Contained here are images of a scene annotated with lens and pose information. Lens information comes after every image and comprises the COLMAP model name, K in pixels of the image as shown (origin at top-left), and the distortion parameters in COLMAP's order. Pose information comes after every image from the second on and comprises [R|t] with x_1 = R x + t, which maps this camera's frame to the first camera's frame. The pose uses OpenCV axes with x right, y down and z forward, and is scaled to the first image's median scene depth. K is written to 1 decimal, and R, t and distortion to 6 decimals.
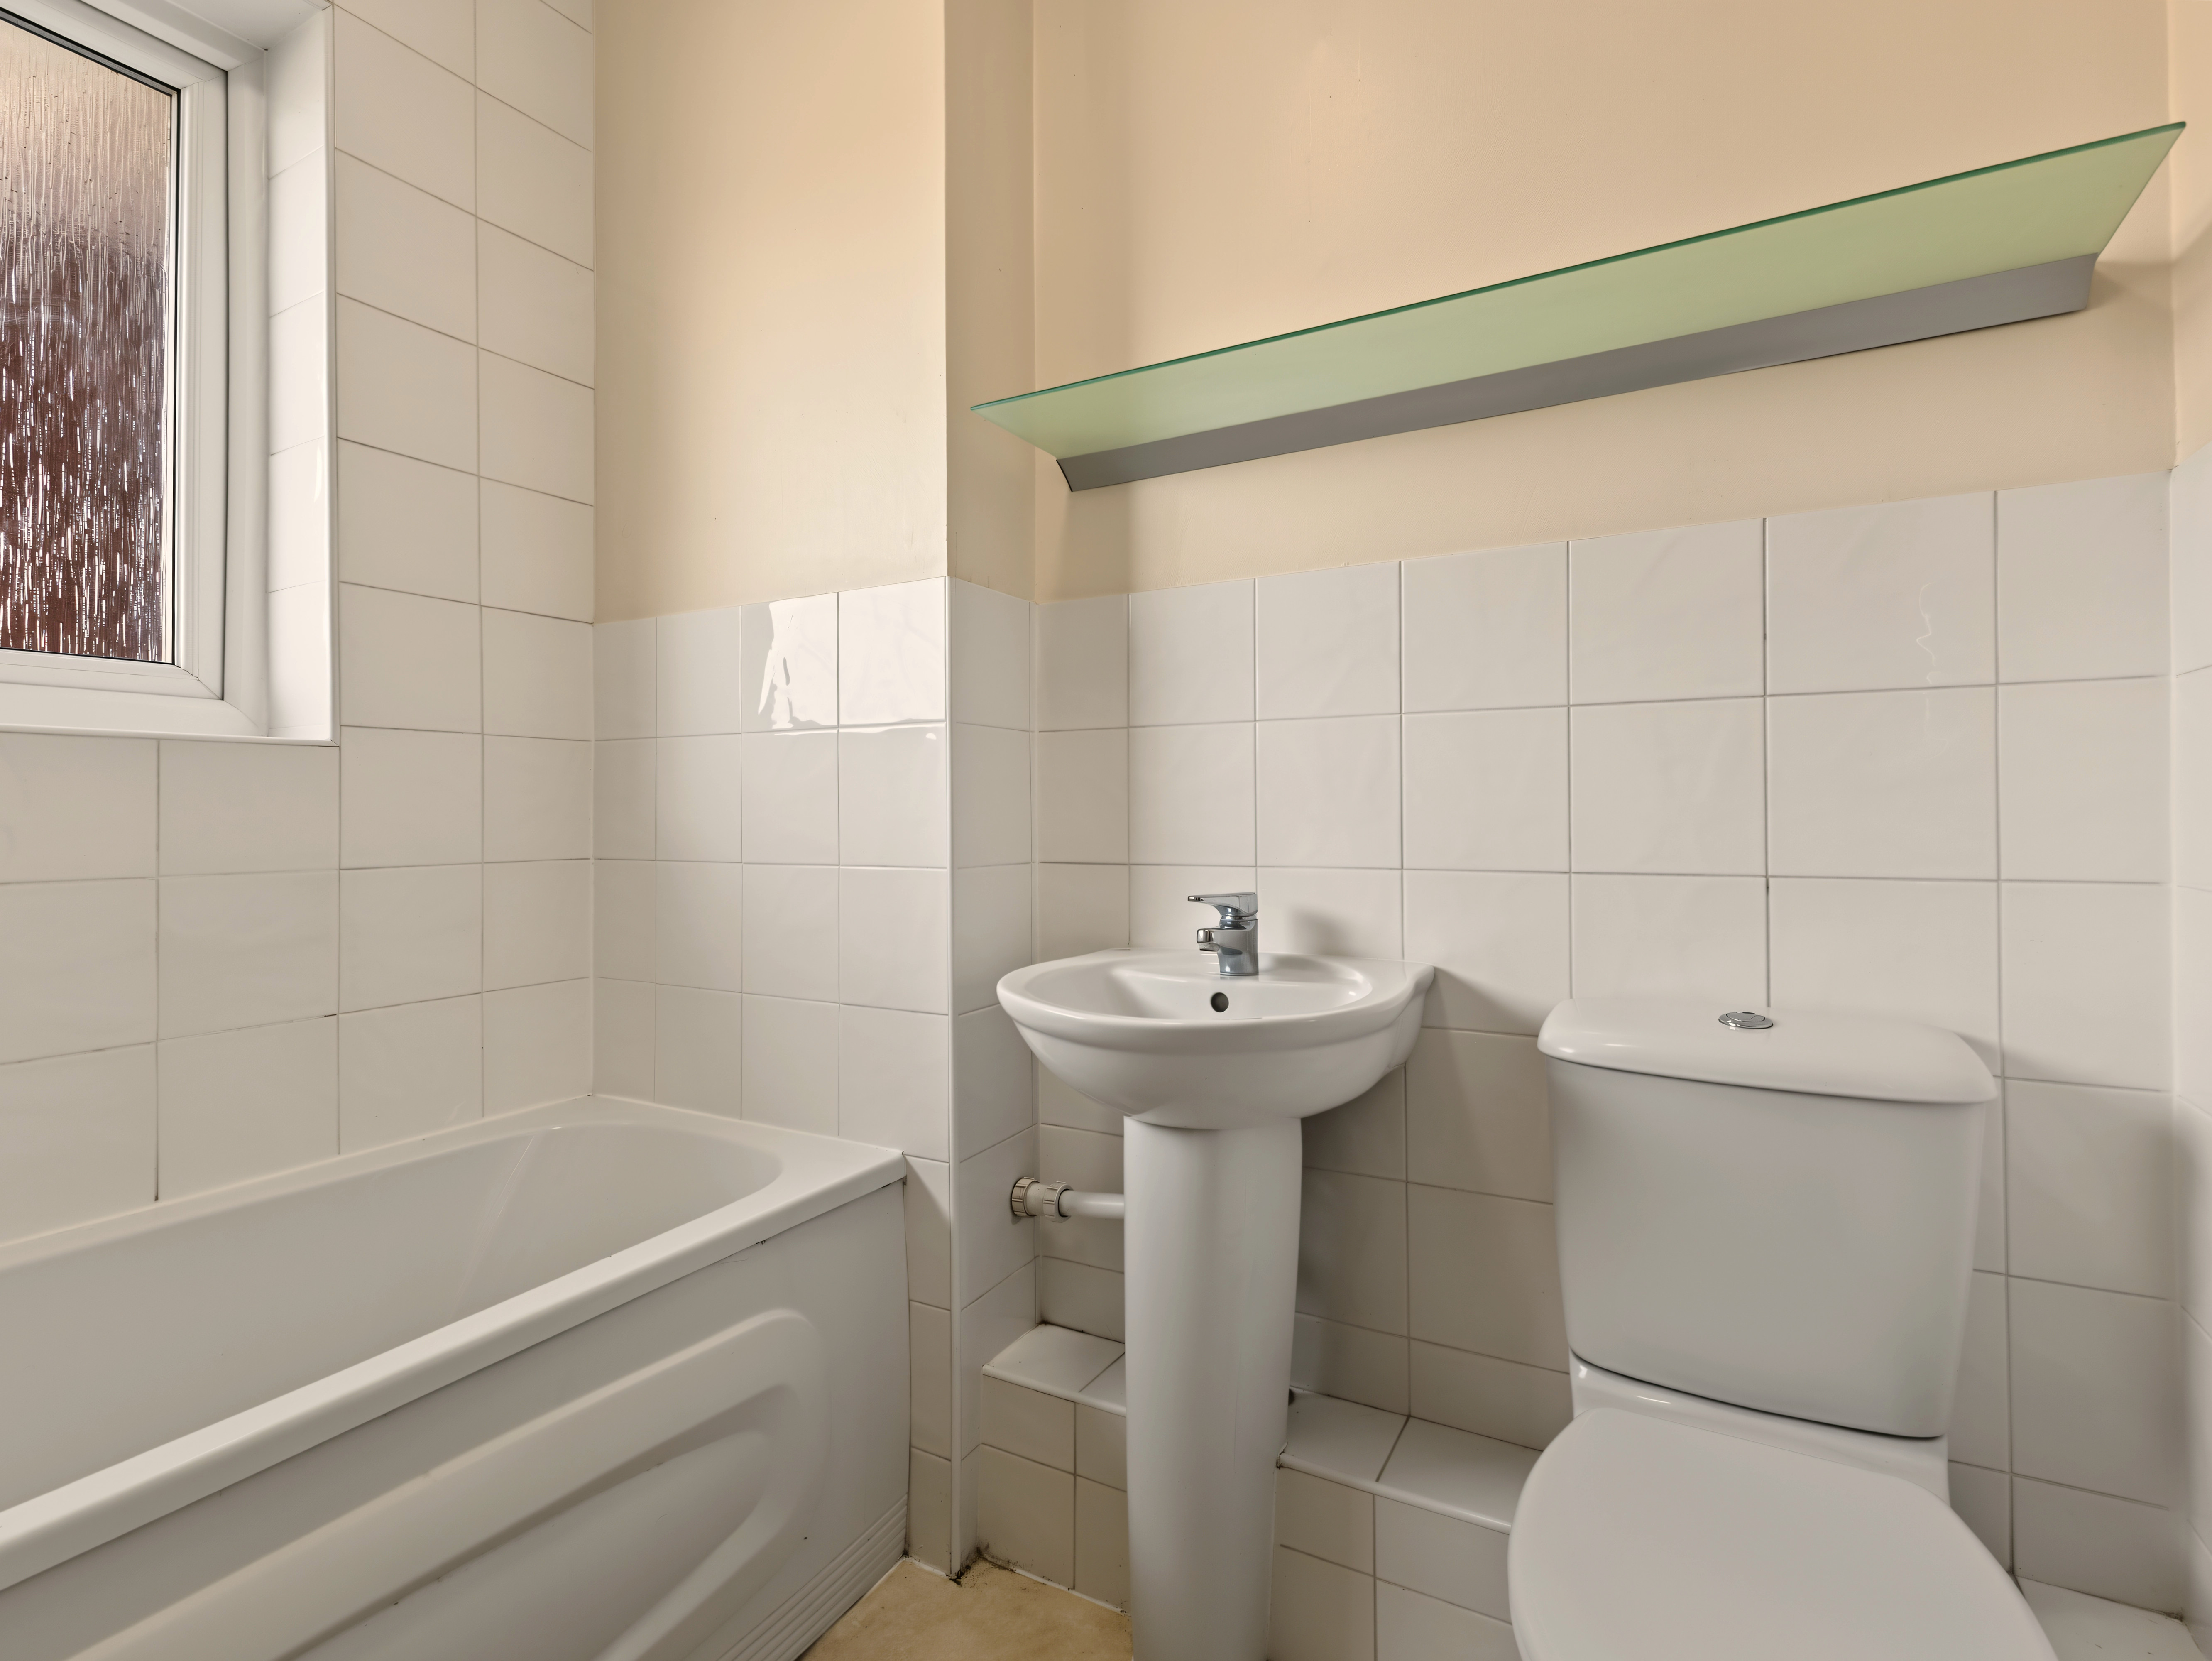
lens RADIAL K [[1070.5, 0, 1098.5], [0, 1070.5, 825.7], [0, 0, 1]] dist [0.002703, -0.000458]
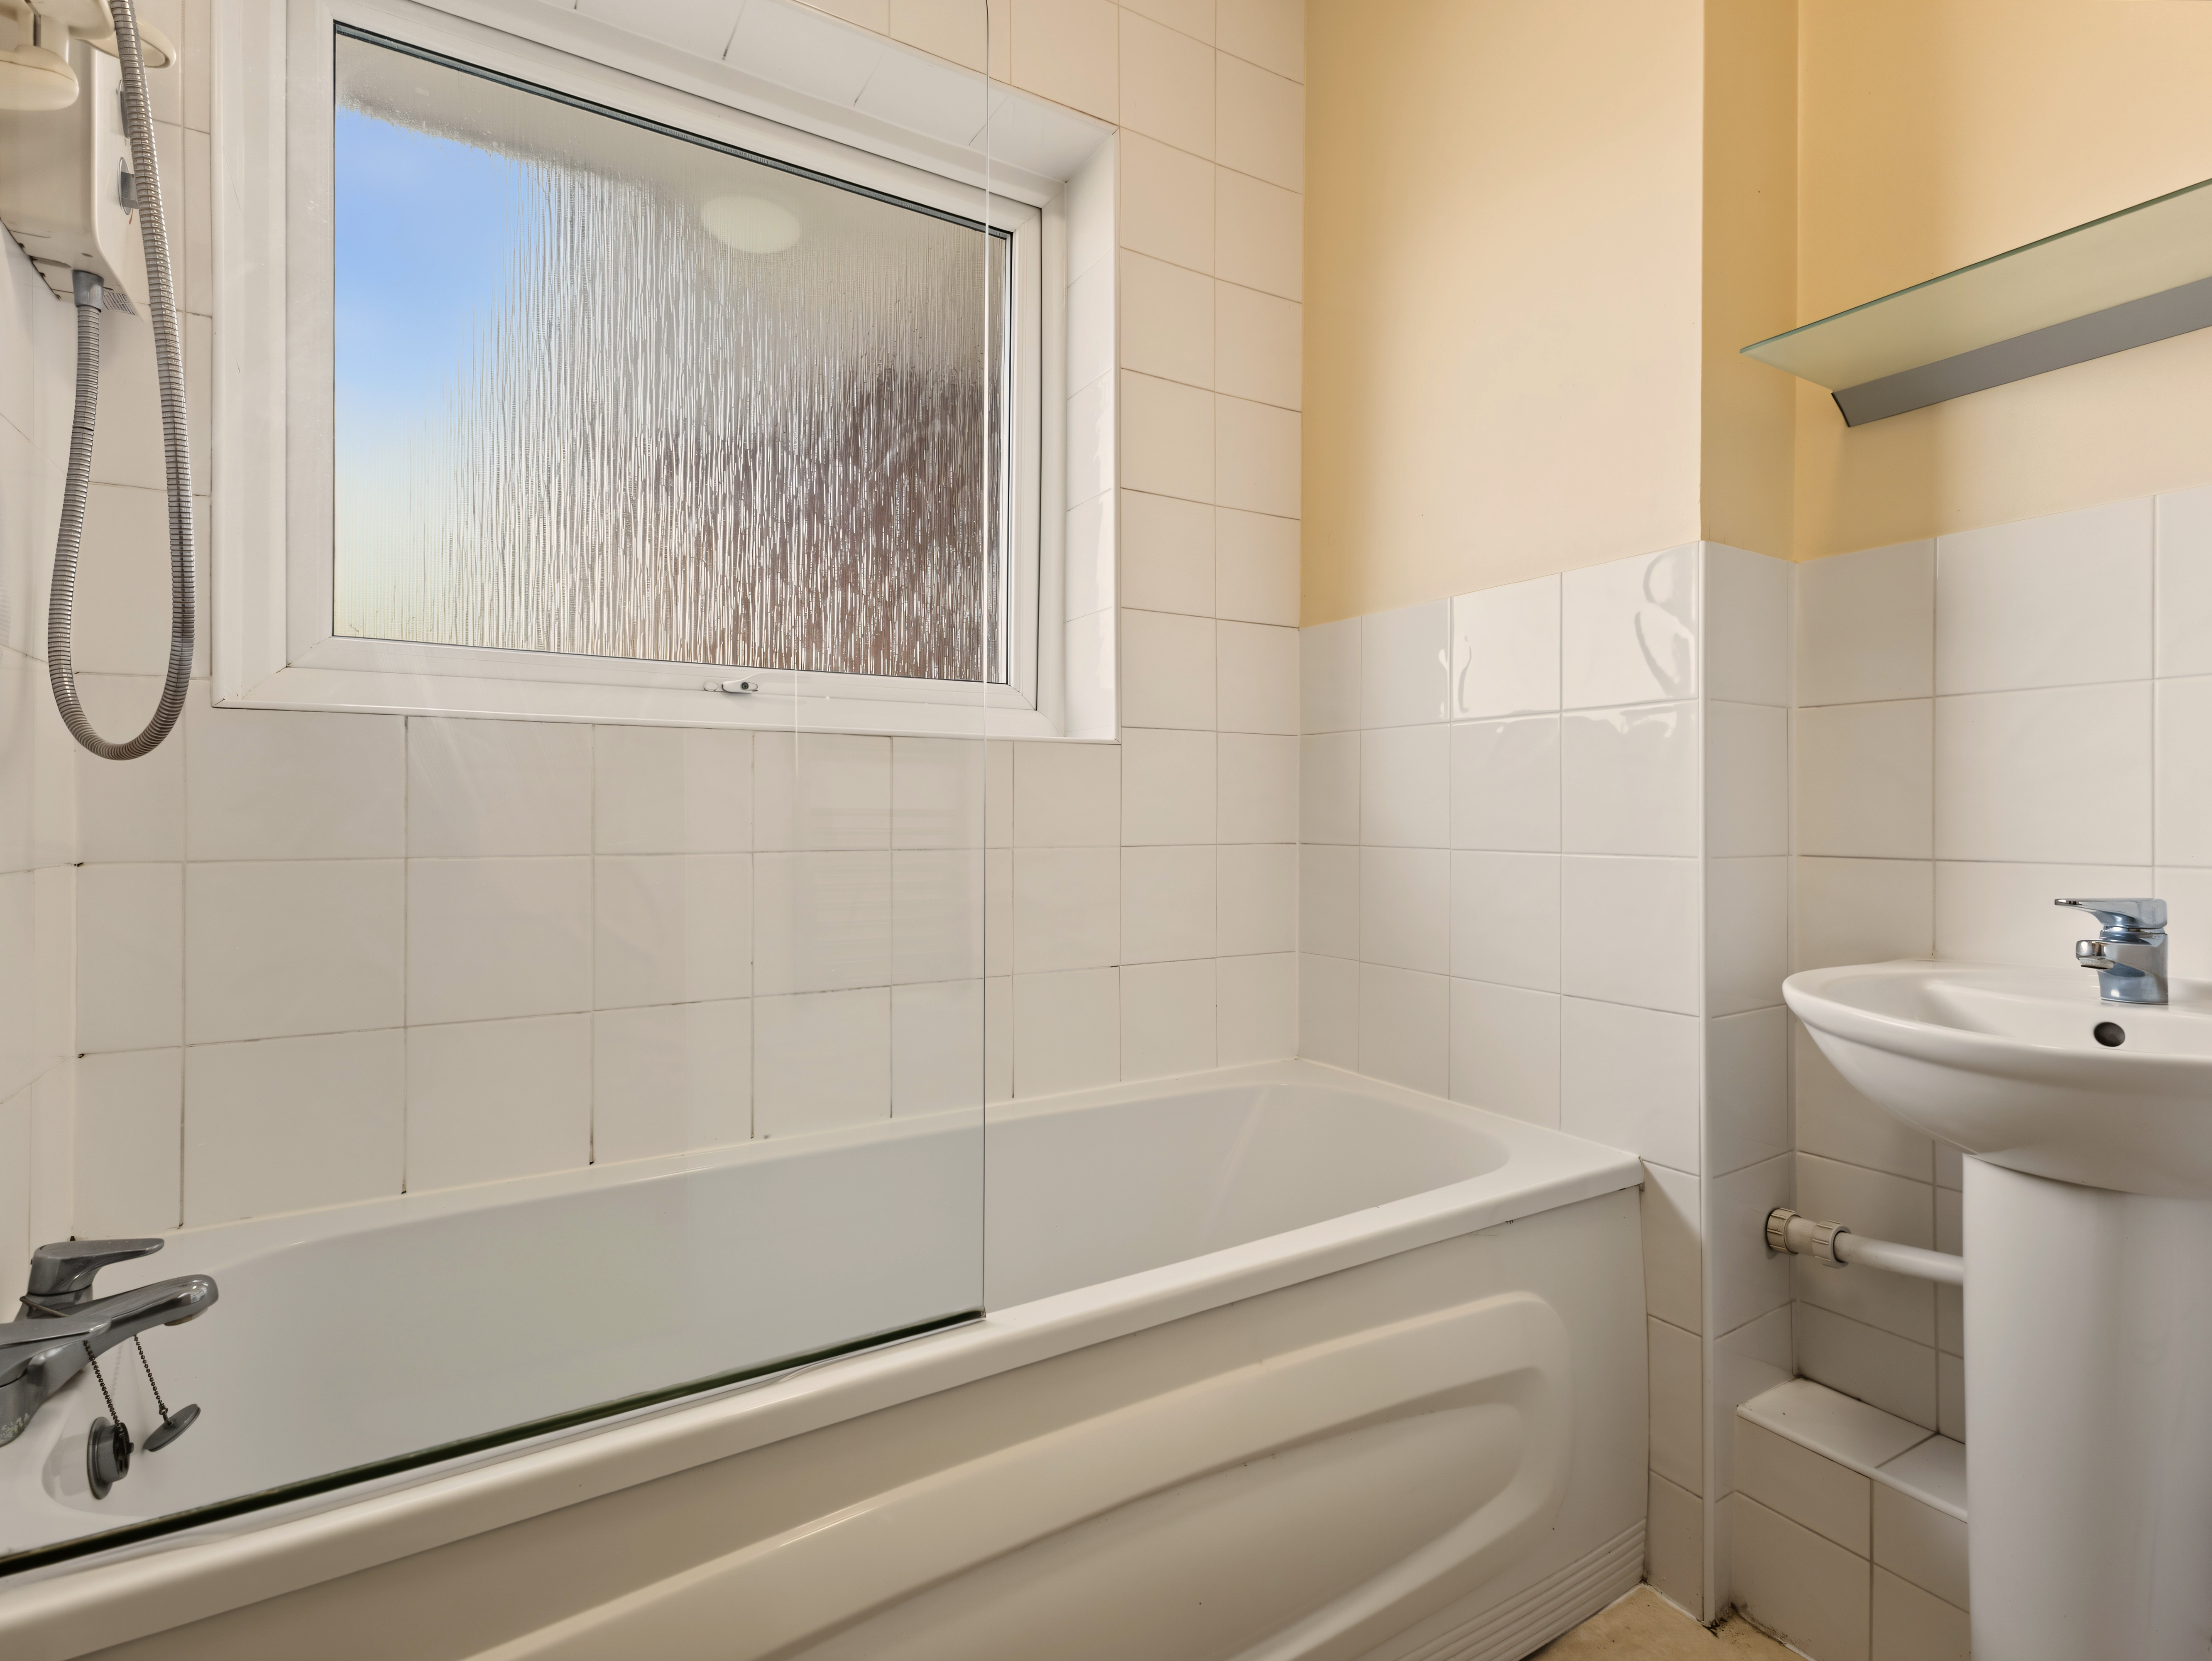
lens RADIAL K [[1061.7, 0, 1106.3], [0, 1061.7, 834.3], [0, 0, 1]] dist [0.003584, 0.000719]
pose [[0.870323, 0.014445, -0.492269, -0.134021], [-0.010915, 0.999890, 0.010043, 0.015621], [0.492360, -0.003368, 0.870385, -0.047815]]
